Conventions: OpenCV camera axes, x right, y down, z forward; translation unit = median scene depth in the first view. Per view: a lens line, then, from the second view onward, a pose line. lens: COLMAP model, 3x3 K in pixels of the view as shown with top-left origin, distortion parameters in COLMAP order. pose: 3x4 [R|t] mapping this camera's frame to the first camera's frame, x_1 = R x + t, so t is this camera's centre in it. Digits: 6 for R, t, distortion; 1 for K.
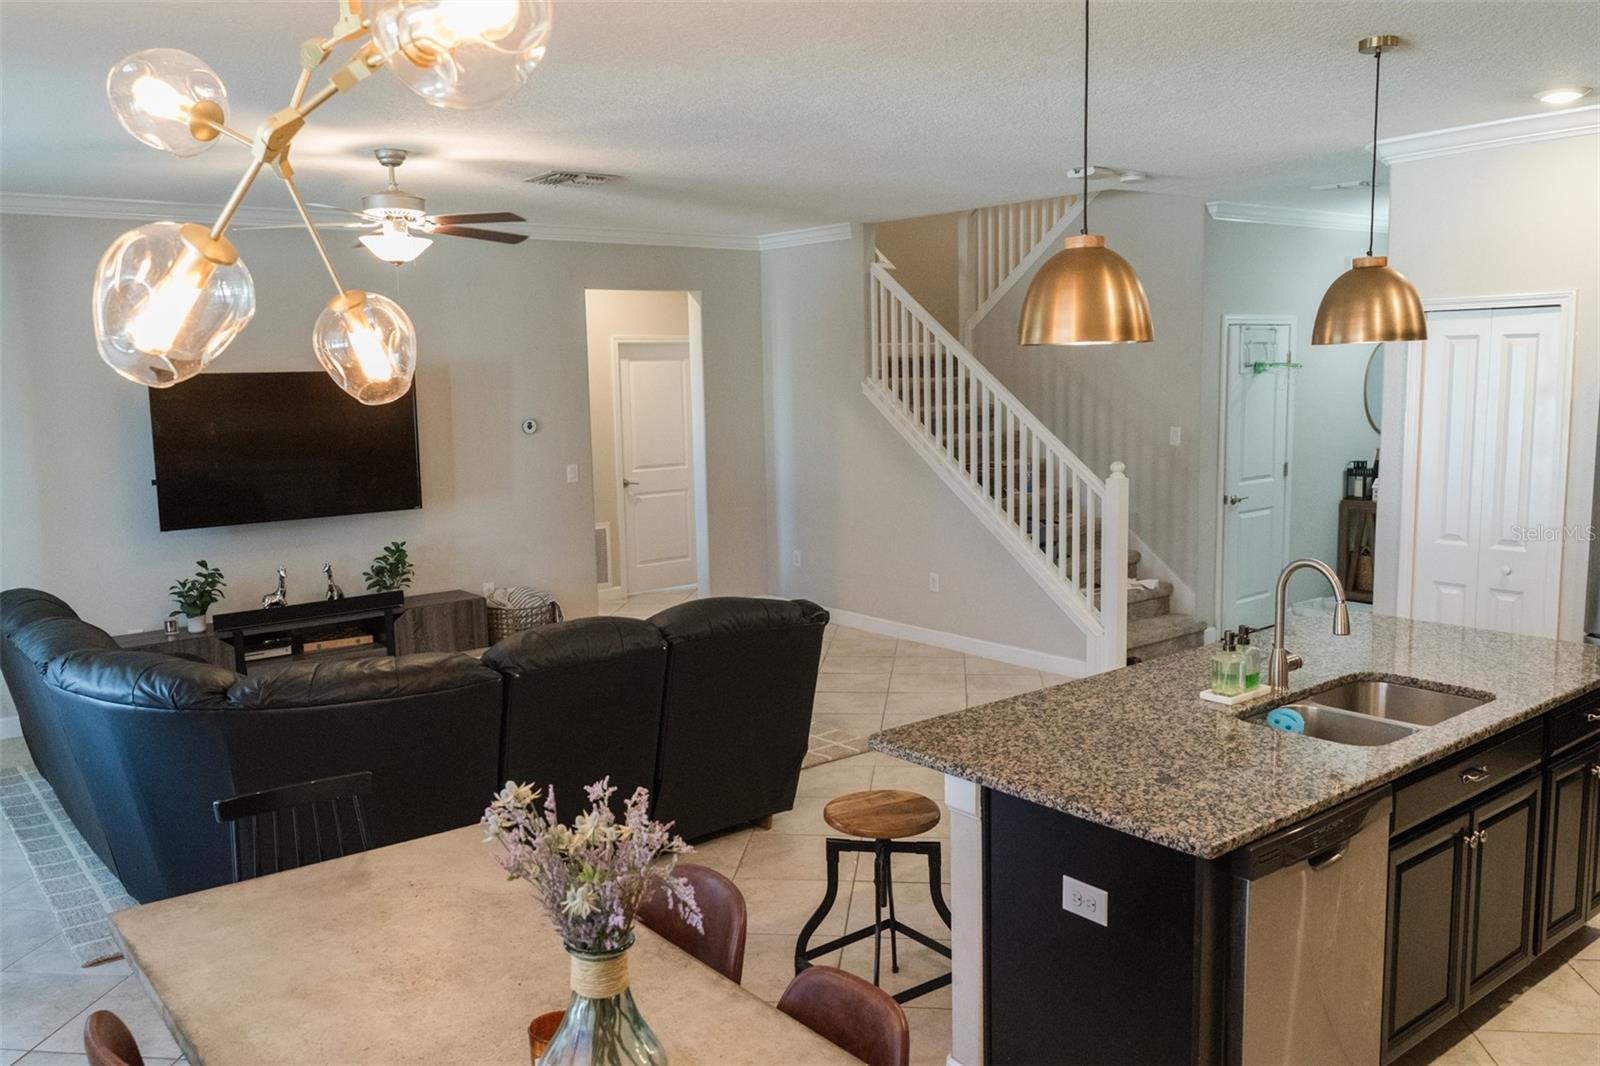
lens RADIAL K [[1263.7, 0, 798.3], [0, 1263.7, 538.4], [0, 0, 1]] dist [0.002148, -0.002081]
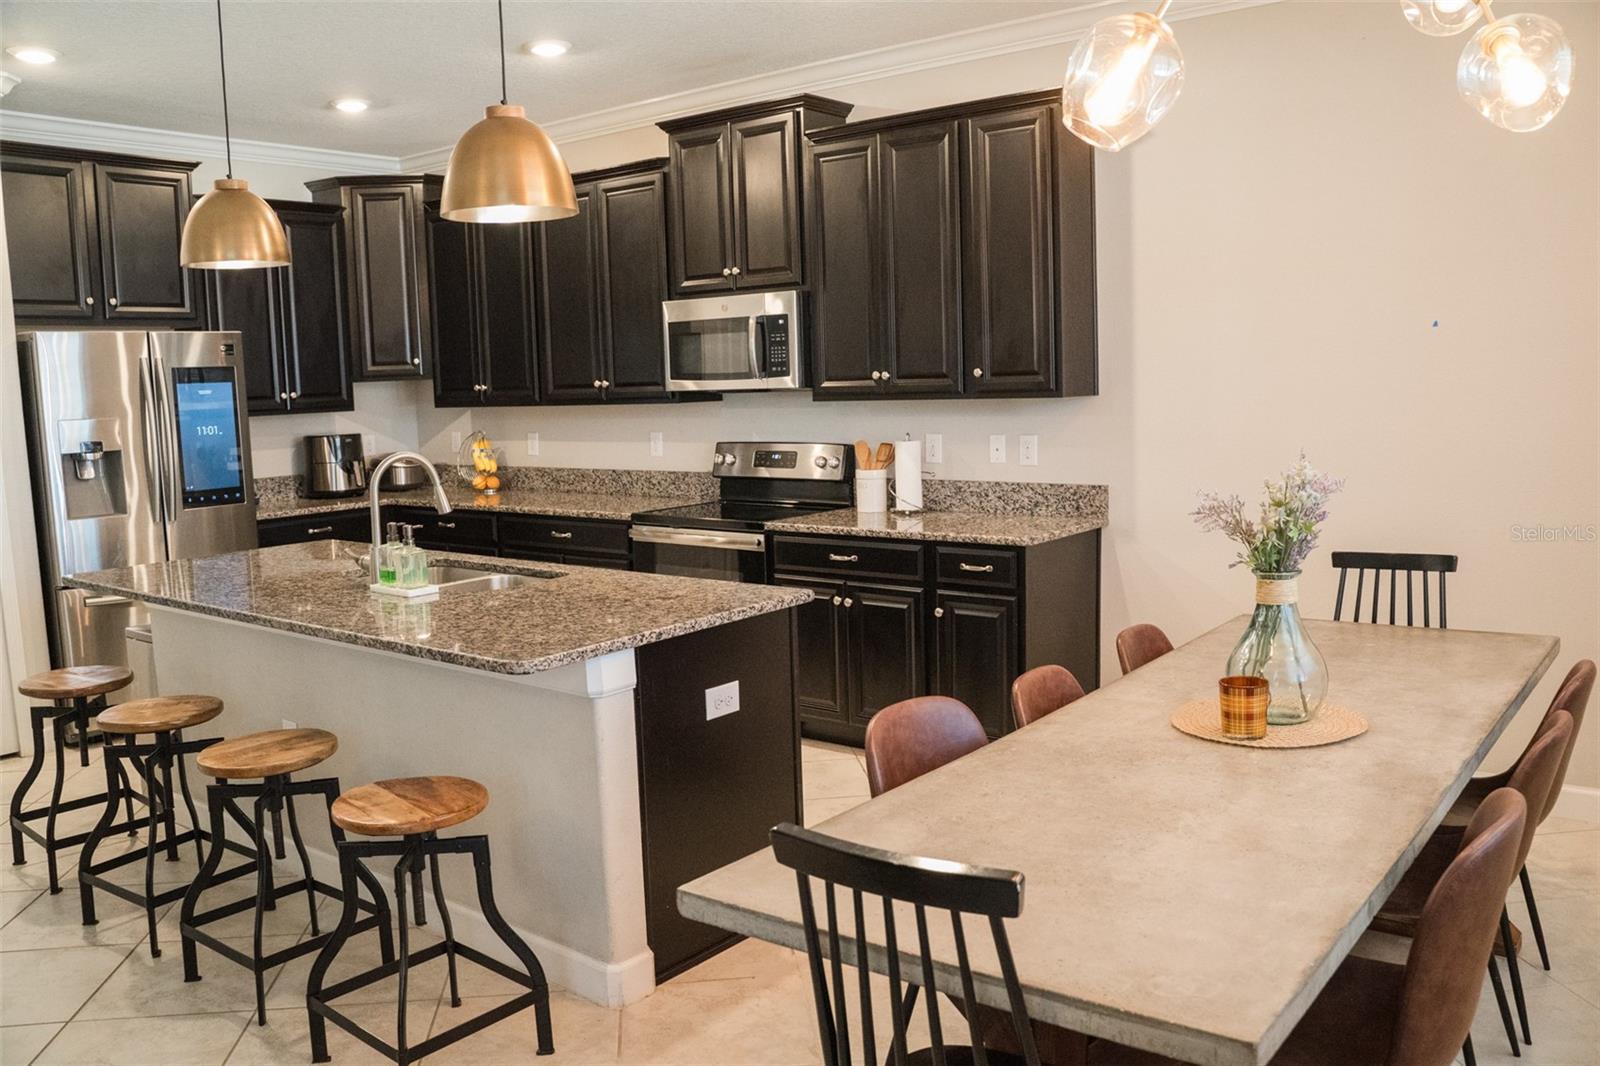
lens RADIAL K [[1286.9, 0, 800.0], [0, 1286.9, 533.0], [0, 0, 1]] dist [-0.126548, 0.100400]
pose [[-0.235151, -0.089201, 0.967857, -0.702246], [0.166496, 0.977364, 0.130529, -0.000935], [-0.957592, 0.191839, -0.214977, 0.900750]]
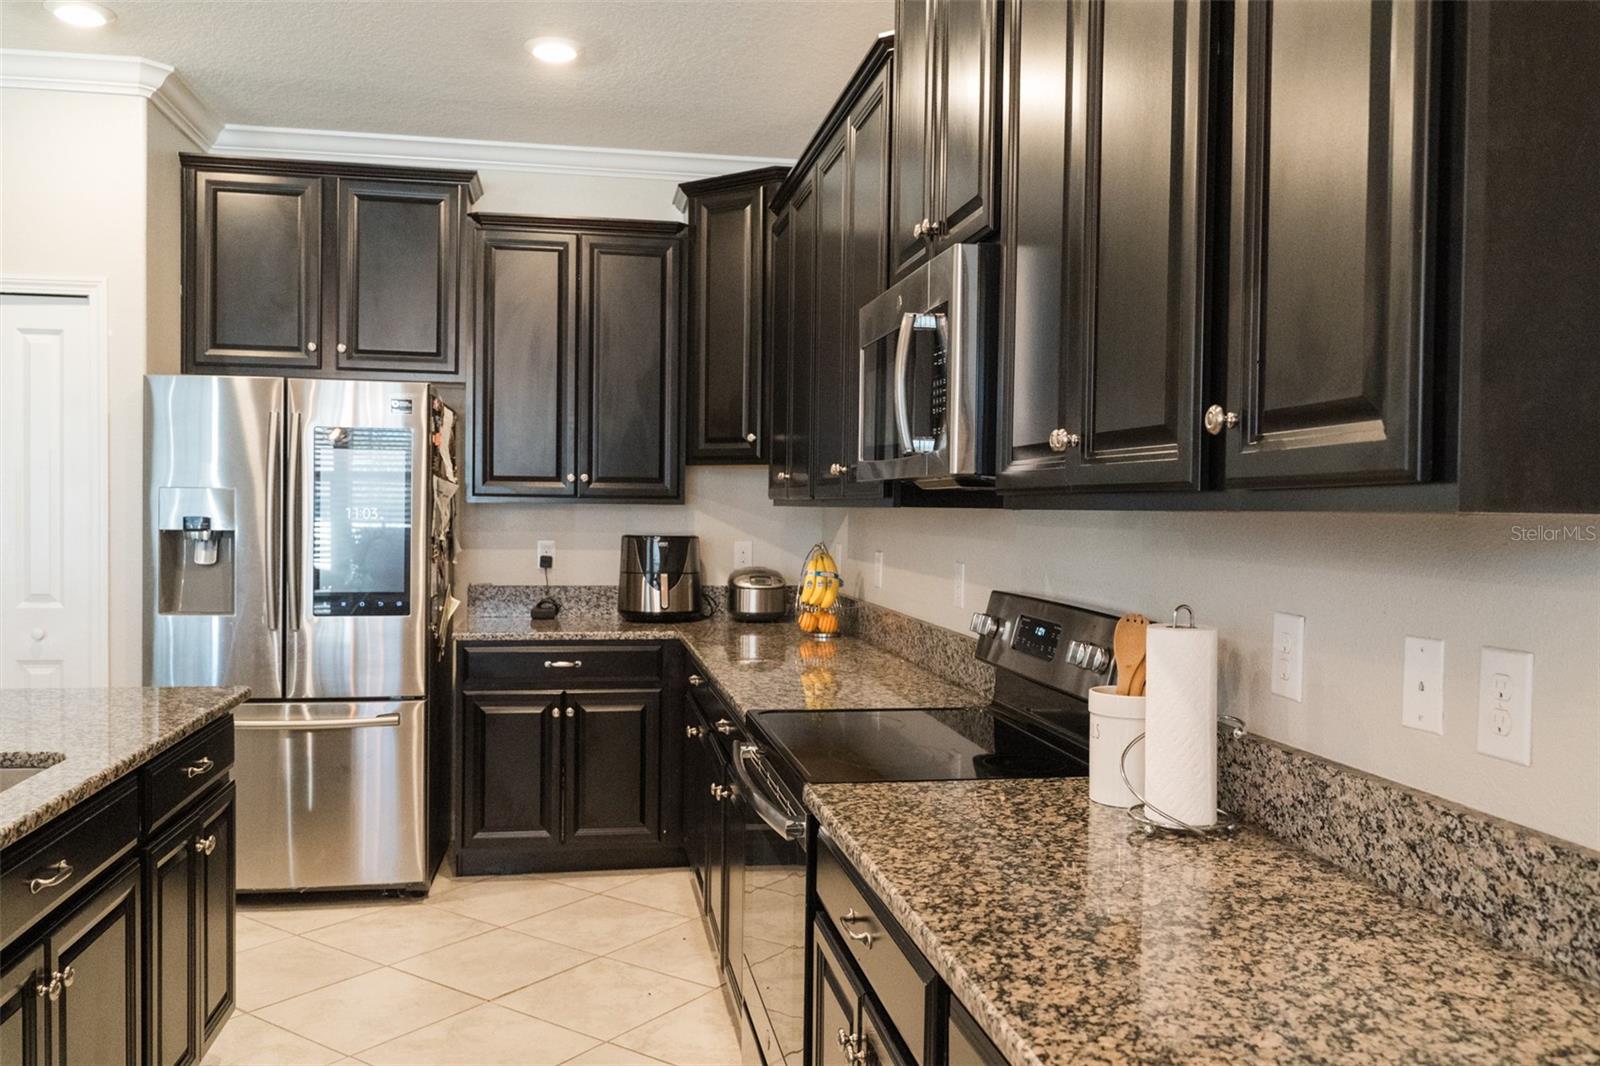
lens RADIAL K [[1271.2, 0, 795.8], [0, 1271.2, 536.6], [0, 0, 1]] dist [0.000192, -0.003244]
pose [[0.477086, 0.008064, 0.878820, 0.153590], [0.095446, 0.993568, -0.060931, 0.086663], [-0.873659, 0.112949, 0.473247, 0.344071]]
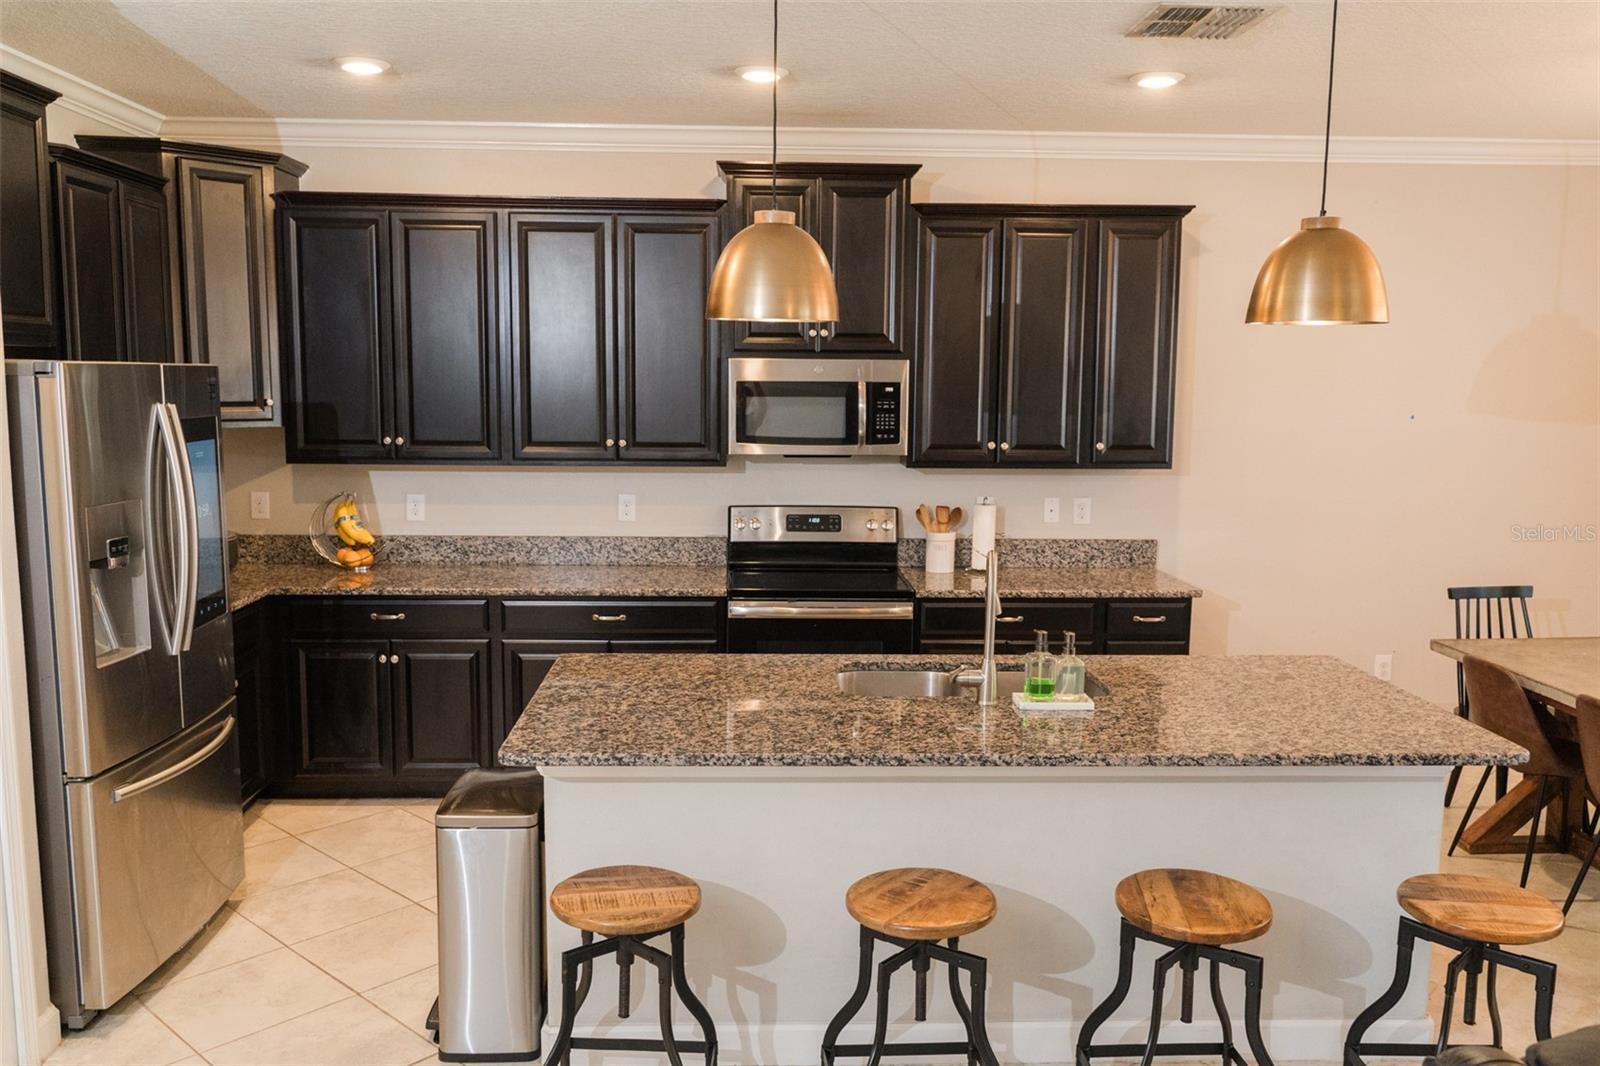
lens RADIAL K [[1263.7, 0, 798.3], [0, 1263.7, 538.4], [0, 0, 1]] dist [0.002148, -0.002081]
pose [[-0.810777, -0.060872, 0.582182, -0.033869], [0.087176, 0.970930, 0.222925, -0.215004], [-0.578828, 0.231495, -0.781901, 1.793017]]
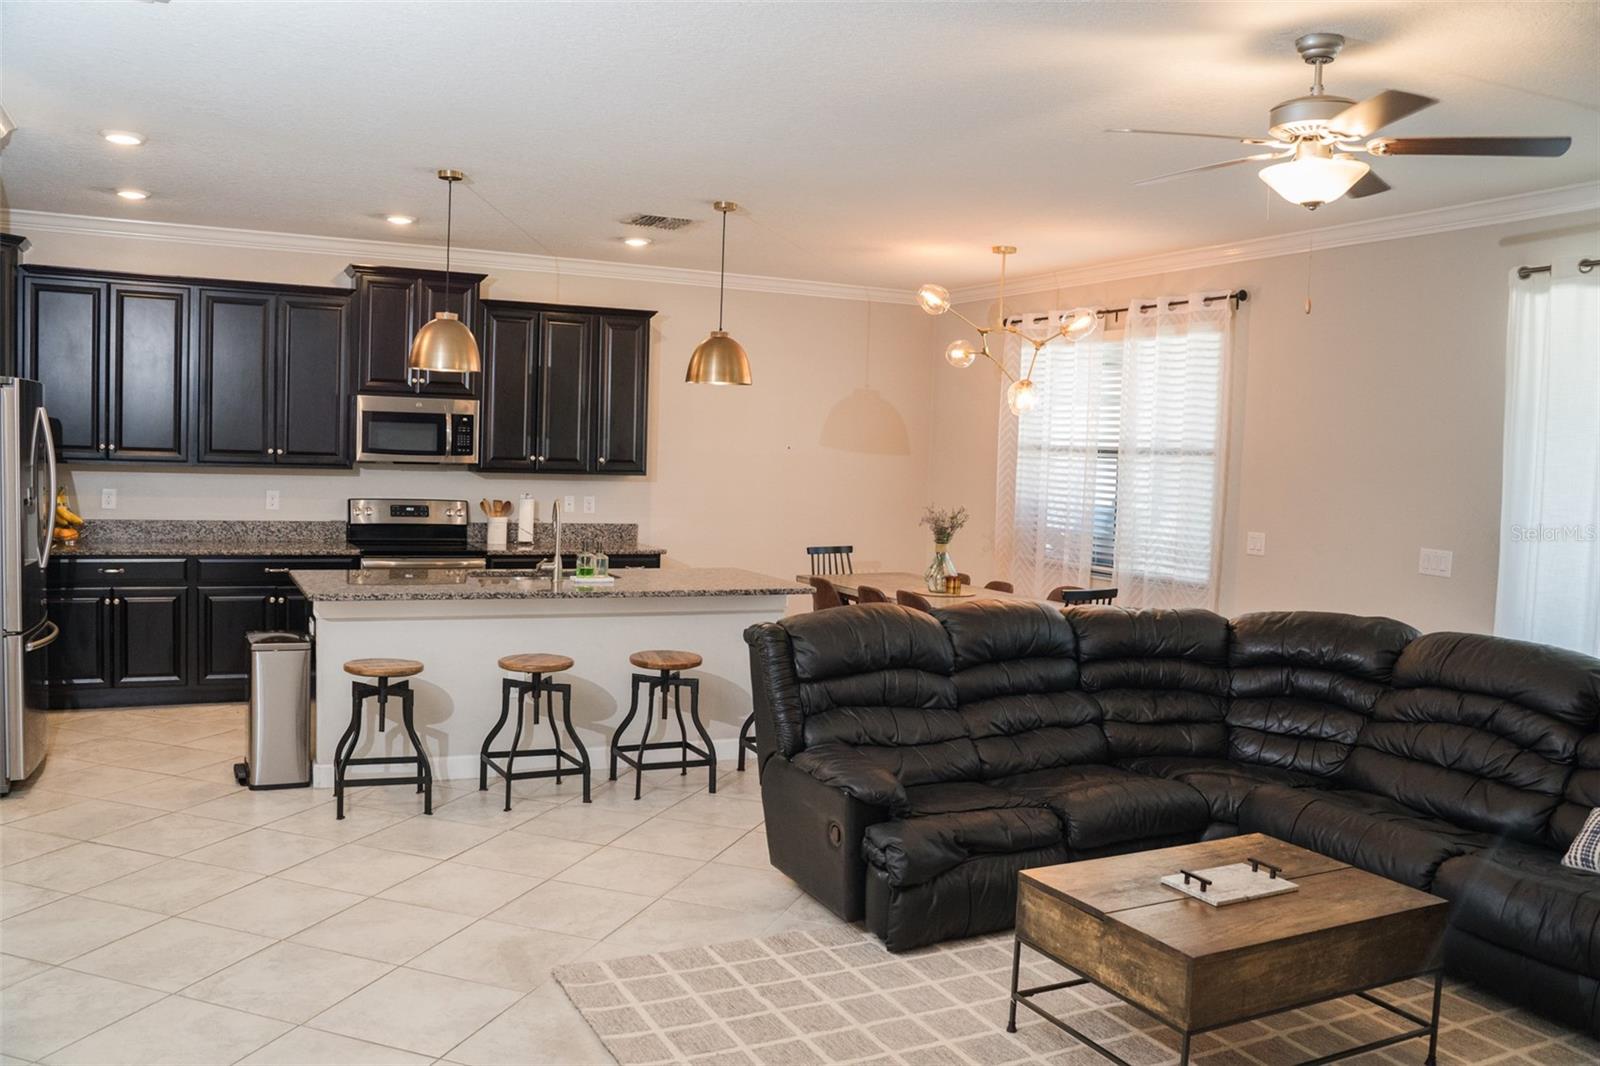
lens RADIAL K [[1286.9, 0, 800.0], [0, 1286.9, 533.0], [0, 0, 1]] dist [-0.126548, 0.100400]
pose [[-0.977971, -0.025533, 0.207171, -0.290031], [0.014557, 0.981732, 0.189712, -0.265752], [-0.208231, 0.188549, -0.959734, 2.591039]]
